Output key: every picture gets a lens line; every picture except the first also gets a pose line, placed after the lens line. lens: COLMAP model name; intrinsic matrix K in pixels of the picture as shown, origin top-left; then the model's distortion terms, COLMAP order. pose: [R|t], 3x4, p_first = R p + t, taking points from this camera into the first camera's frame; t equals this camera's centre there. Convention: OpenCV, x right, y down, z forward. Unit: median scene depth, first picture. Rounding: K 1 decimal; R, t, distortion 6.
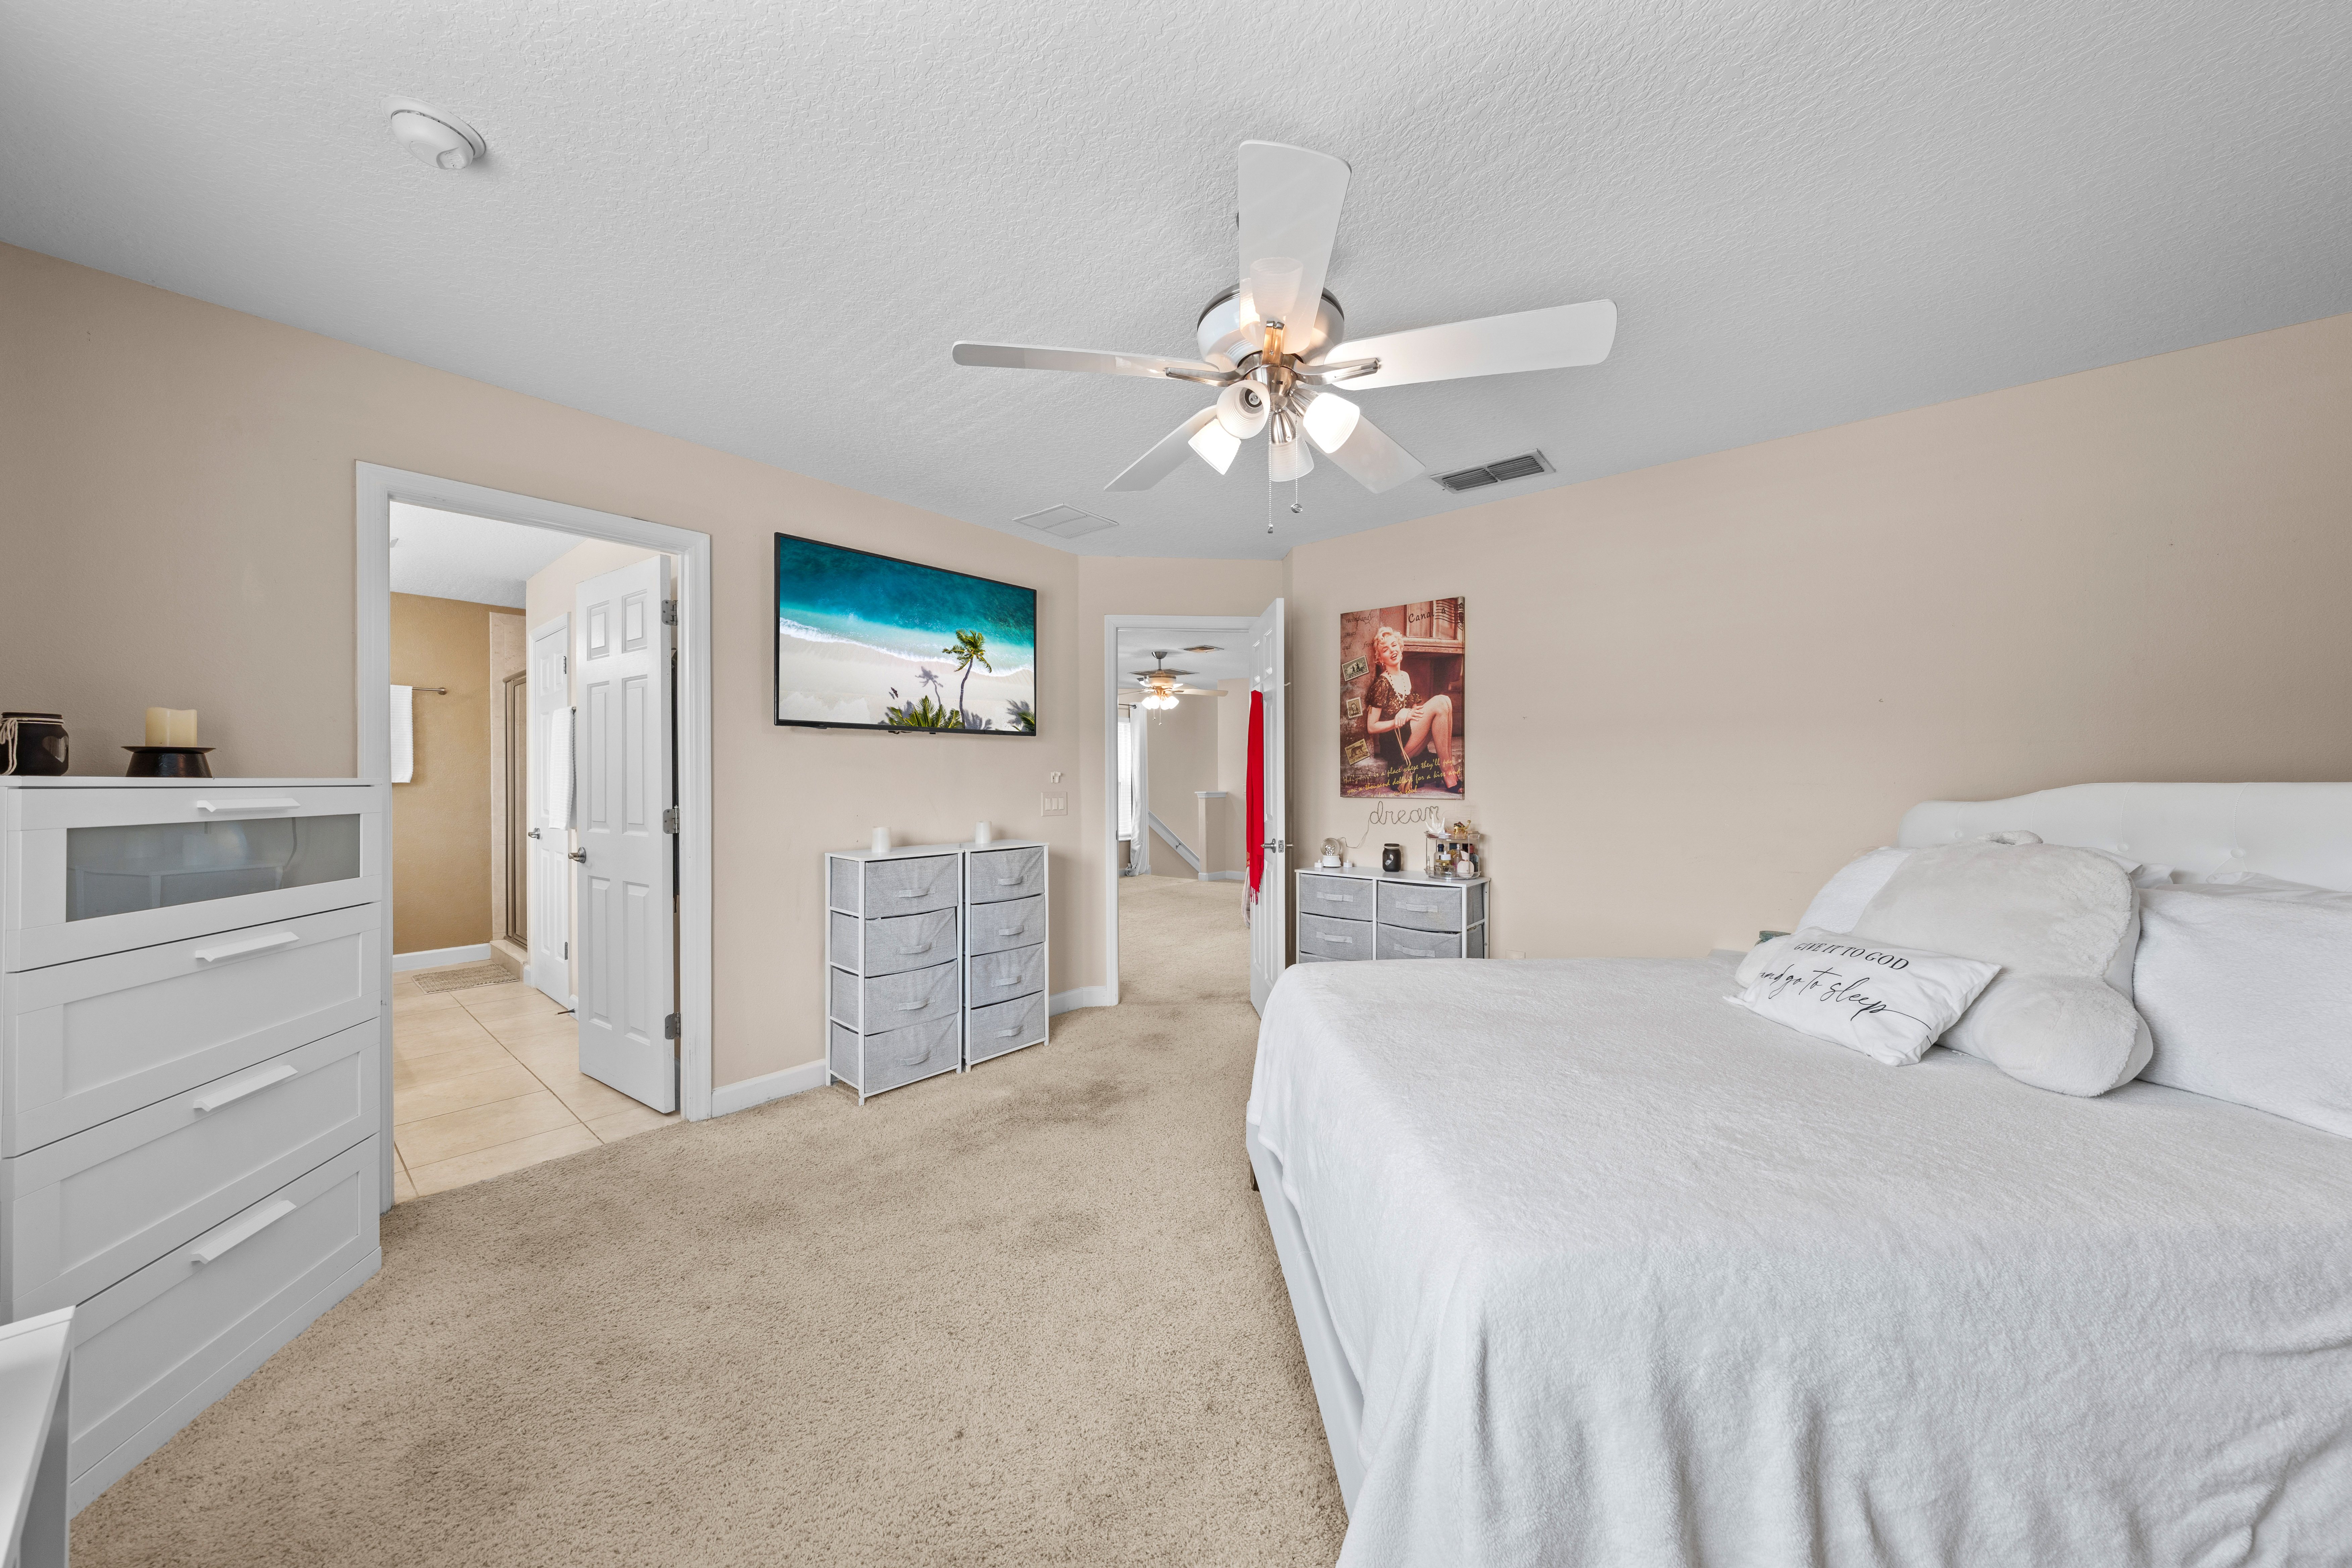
lens RADIAL K [[802.0, 0, 1180.4], [0, 802.0, 785.3], [0, 0, 1]] dist [-0.001110, -0.000082]
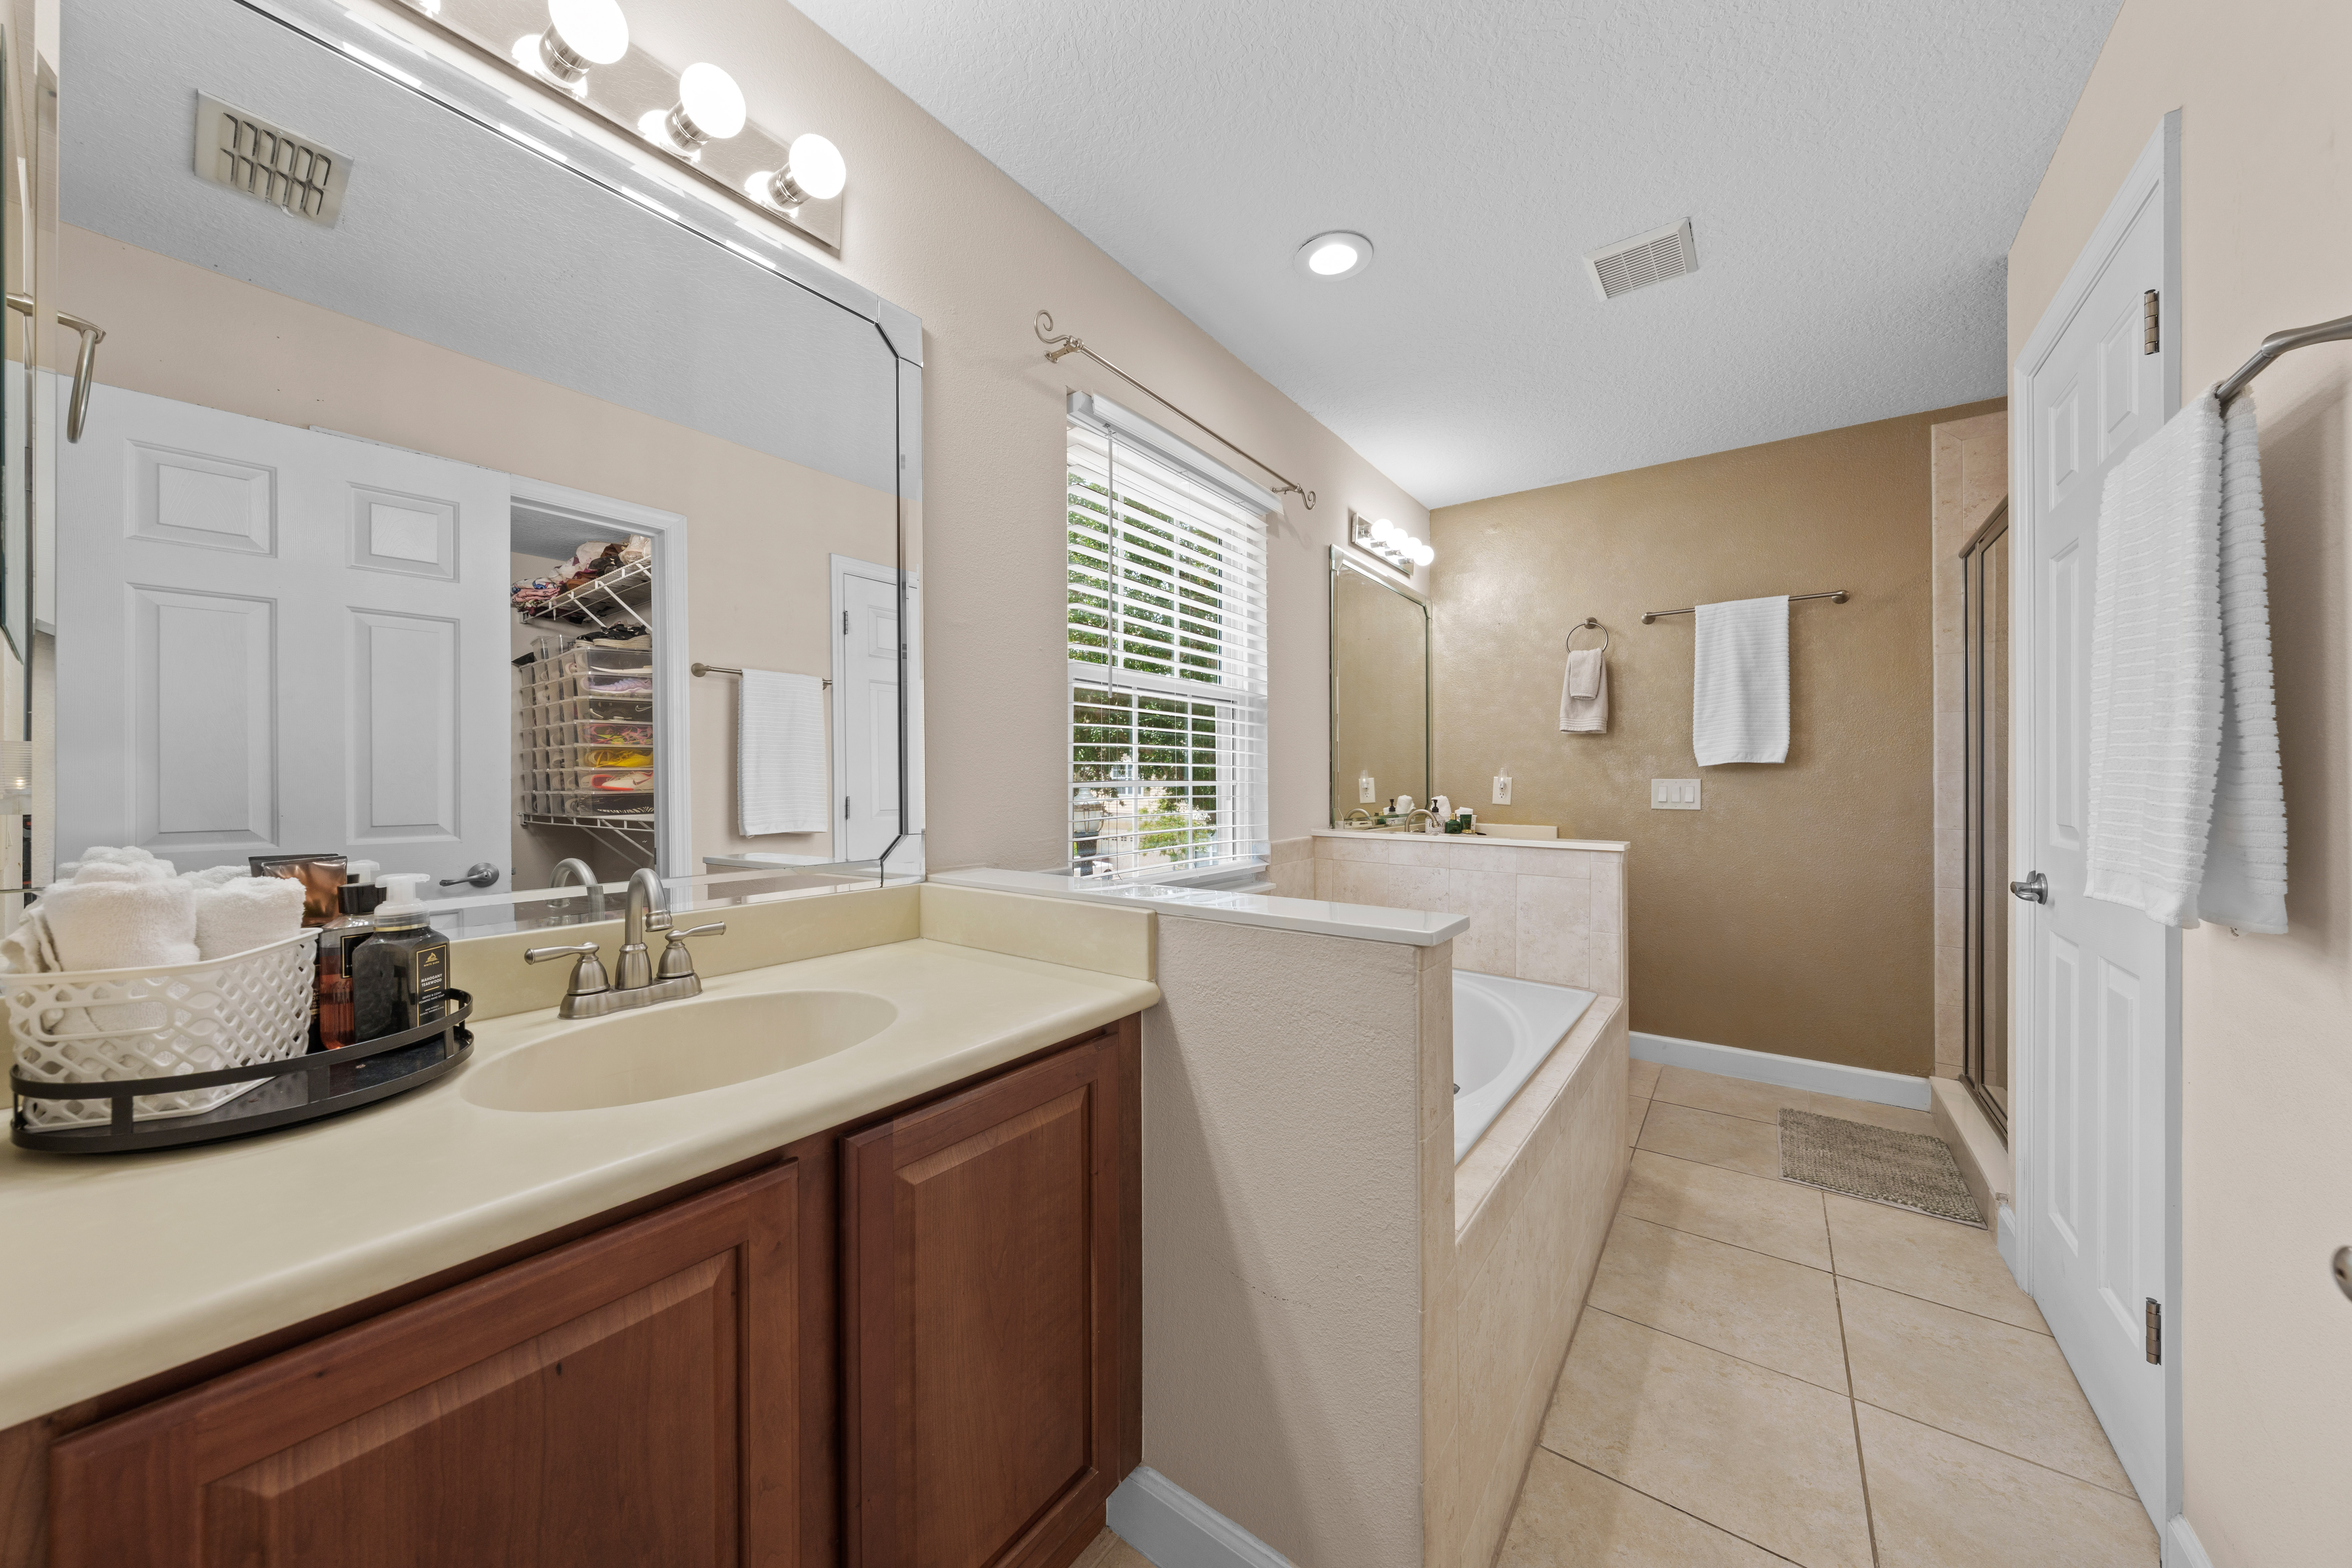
lens RADIAL K [[802.0, 0, 1180.4], [0, 802.0, 785.3], [0, 0, 1]] dist [-0.001110, -0.000082]
pose [[0.078514, 0.003084, -0.996908, -0.410564], [-0.003929, 0.999988, 0.002784, 0.012244], [0.996905, 0.003699, 0.078525, 0.508333]]
